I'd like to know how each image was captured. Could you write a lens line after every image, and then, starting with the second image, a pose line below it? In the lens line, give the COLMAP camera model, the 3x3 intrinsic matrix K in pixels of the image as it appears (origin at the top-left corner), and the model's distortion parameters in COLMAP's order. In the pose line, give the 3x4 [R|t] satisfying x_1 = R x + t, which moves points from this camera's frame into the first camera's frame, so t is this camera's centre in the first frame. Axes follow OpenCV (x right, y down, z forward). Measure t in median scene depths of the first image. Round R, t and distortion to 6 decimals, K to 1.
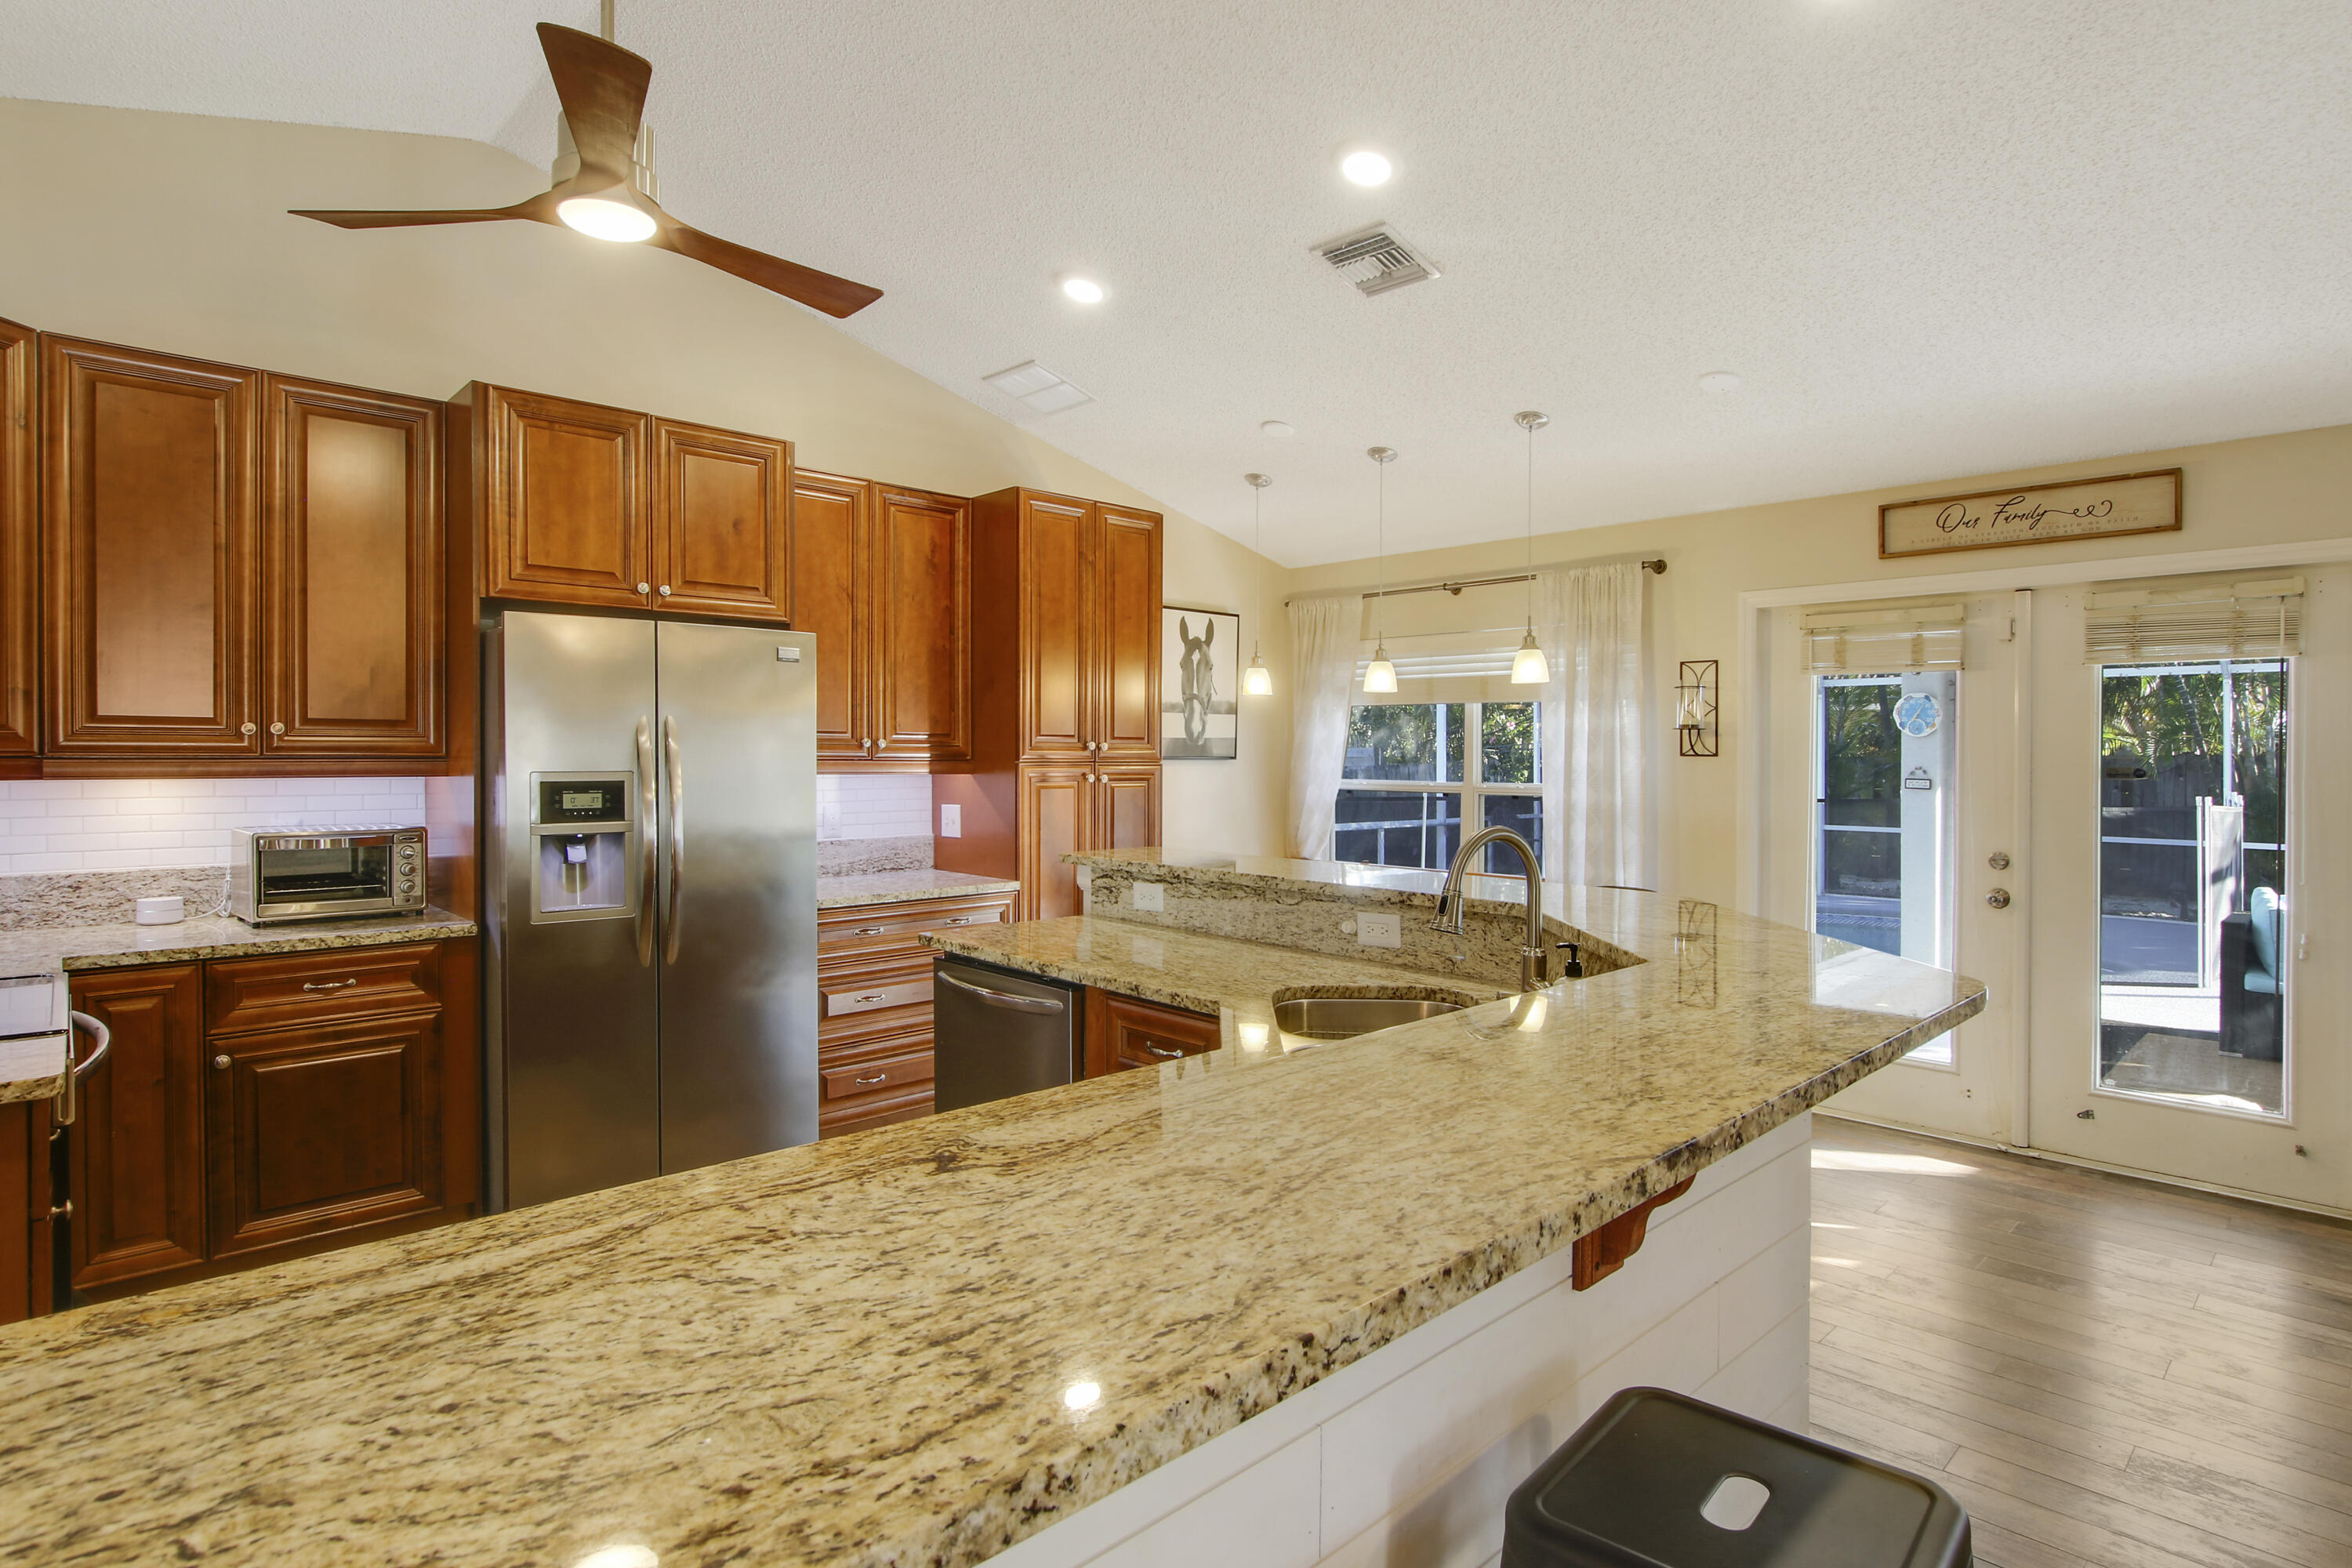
lens RADIAL K [[1222.3, 0, 1200.2], [0, 1222.3, 766.1], [0, 0, 1]] dist [-0.021479, 0.003012]
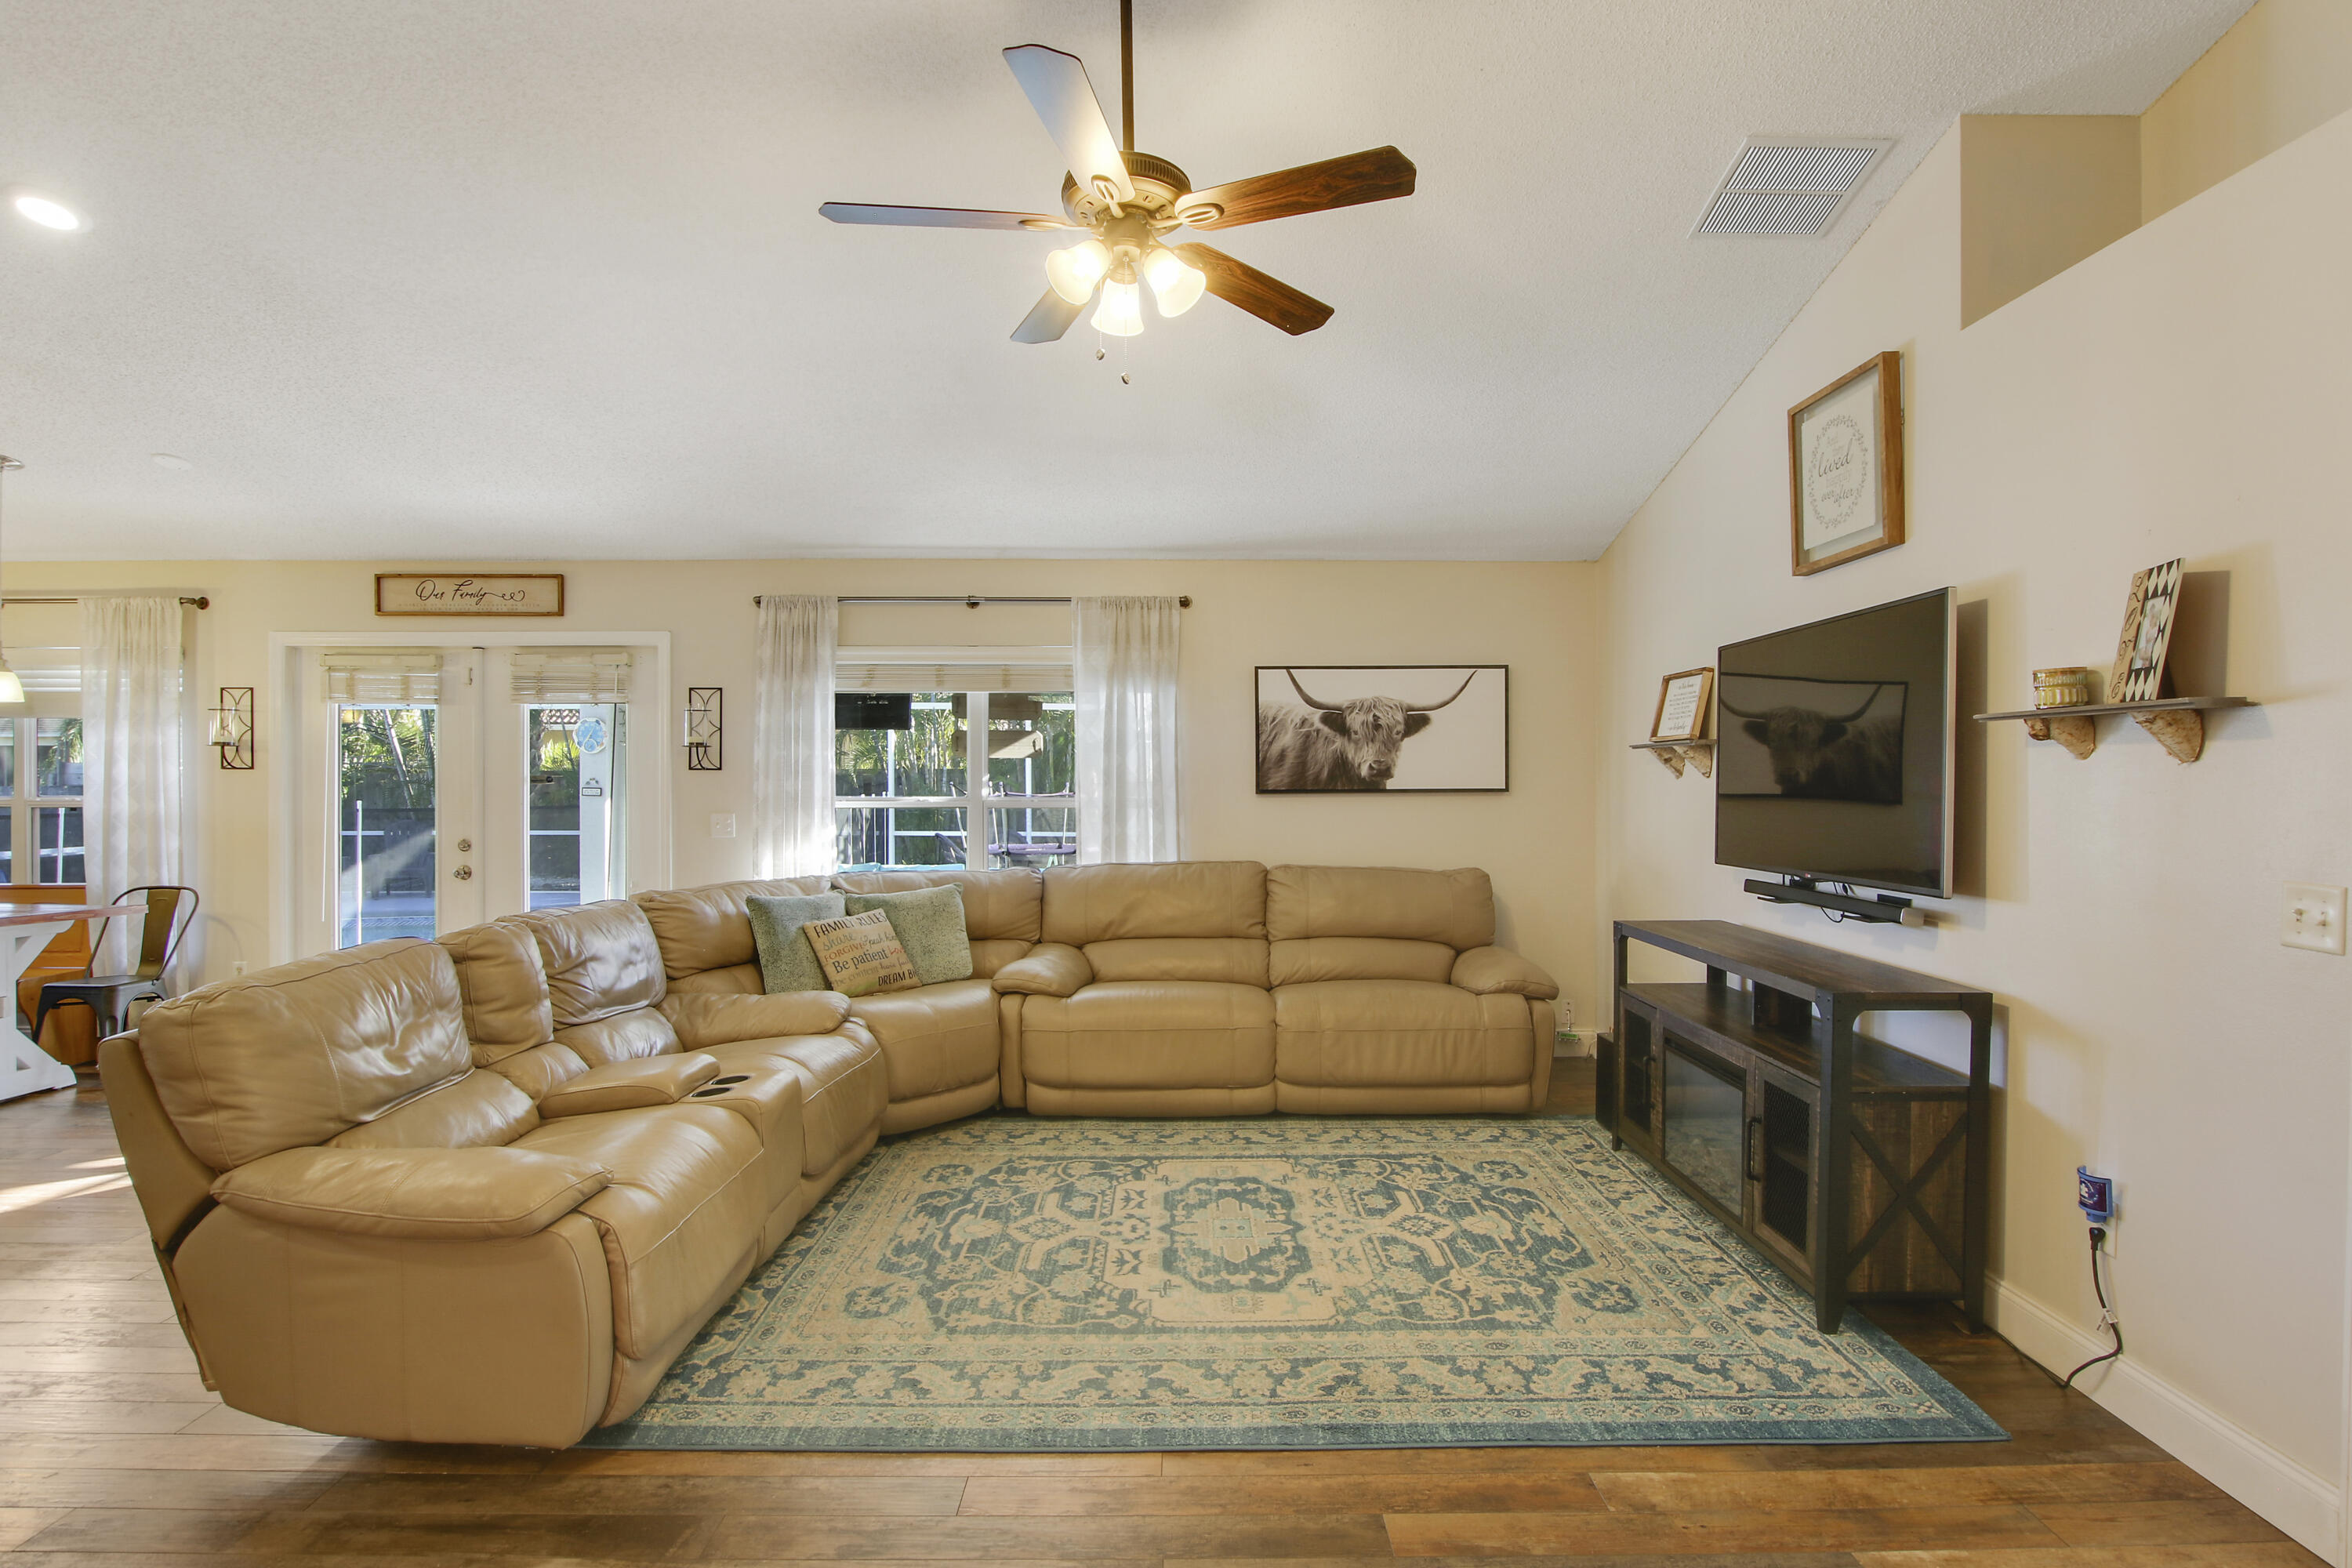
lens RADIAL K [[1222.3, 0, 1191.6], [0, 1222.3, 769.4], [0, 0, 1]] dist [-0.021479, 0.003012]
pose [[0.690723, -0.002579, 0.723114, 0.280025], [0.011058, 0.999914, -0.006995, 0.011891], [-0.723035, 0.012828, 0.690693, -0.609397]]
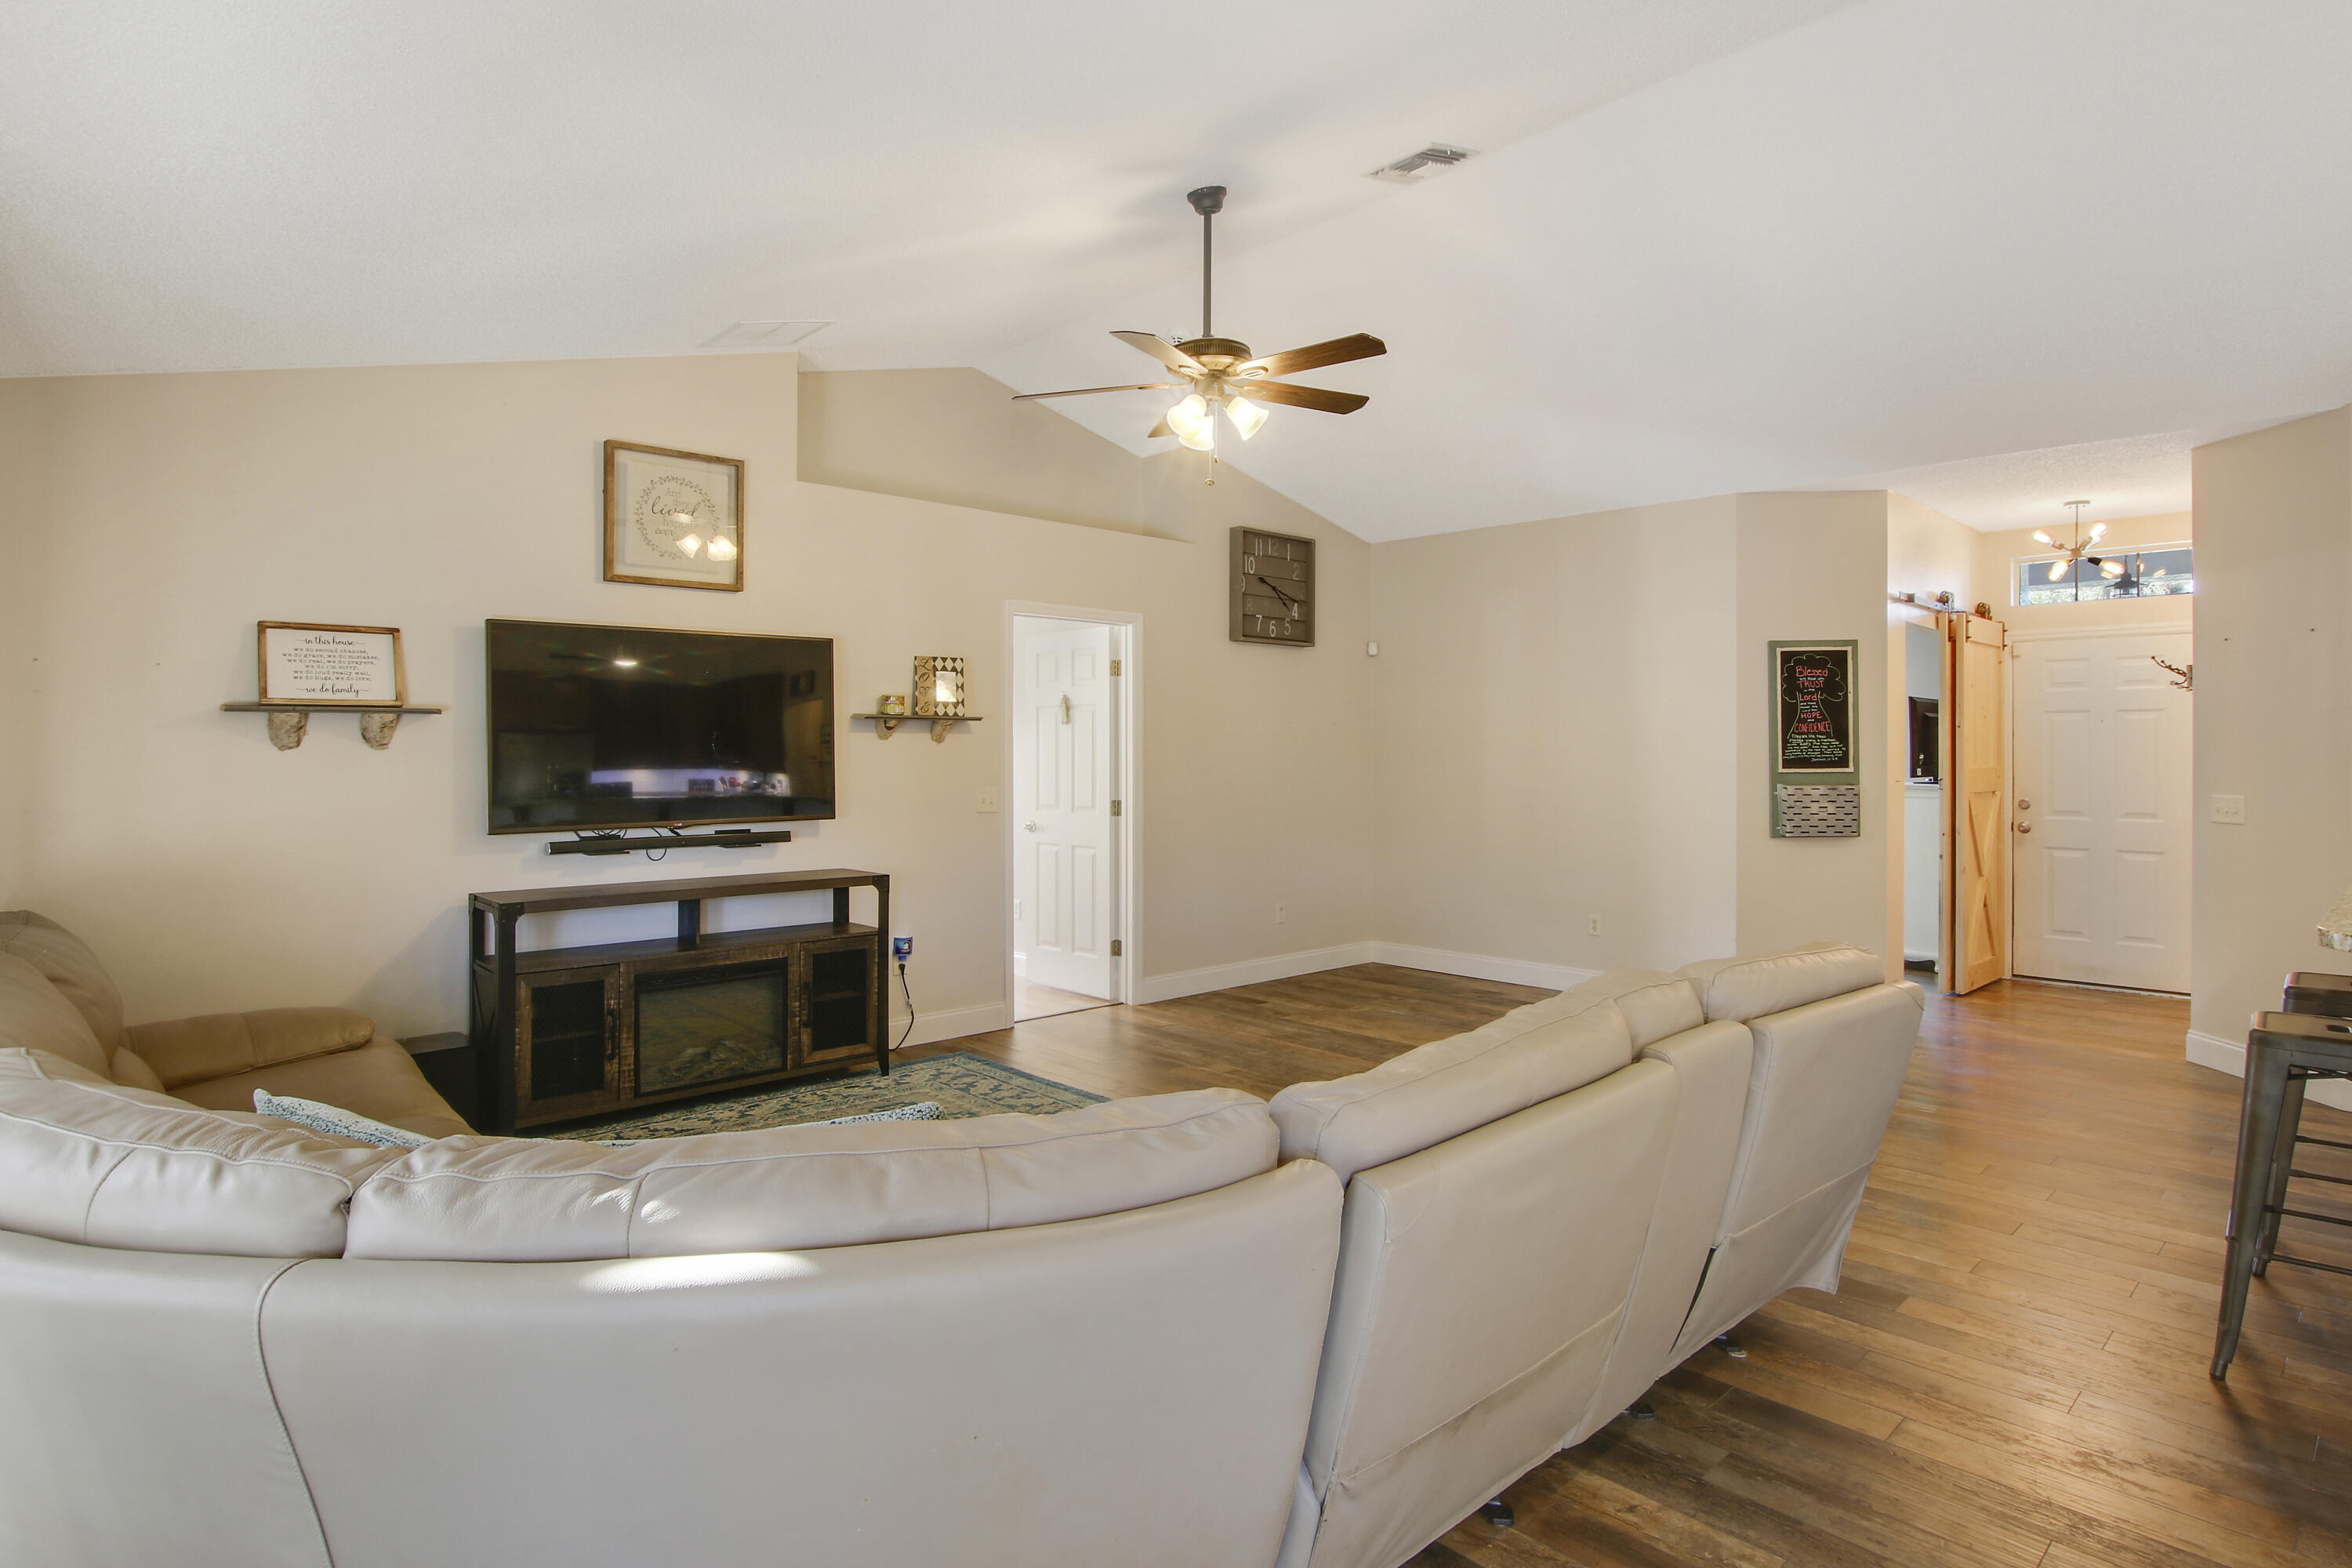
lens RADIAL K [[1222.3, 0, 1158.1], [0, 1222.3, 737.7], [0, 0, 1]] dist [-0.021479, 0.003012]
pose [[-0.999931, -0.009933, -0.006340, 0.814772], [-0.009974, 0.999929, 0.006474, -0.006313], [0.006275, 0.006537, -0.999959, 0.923504]]
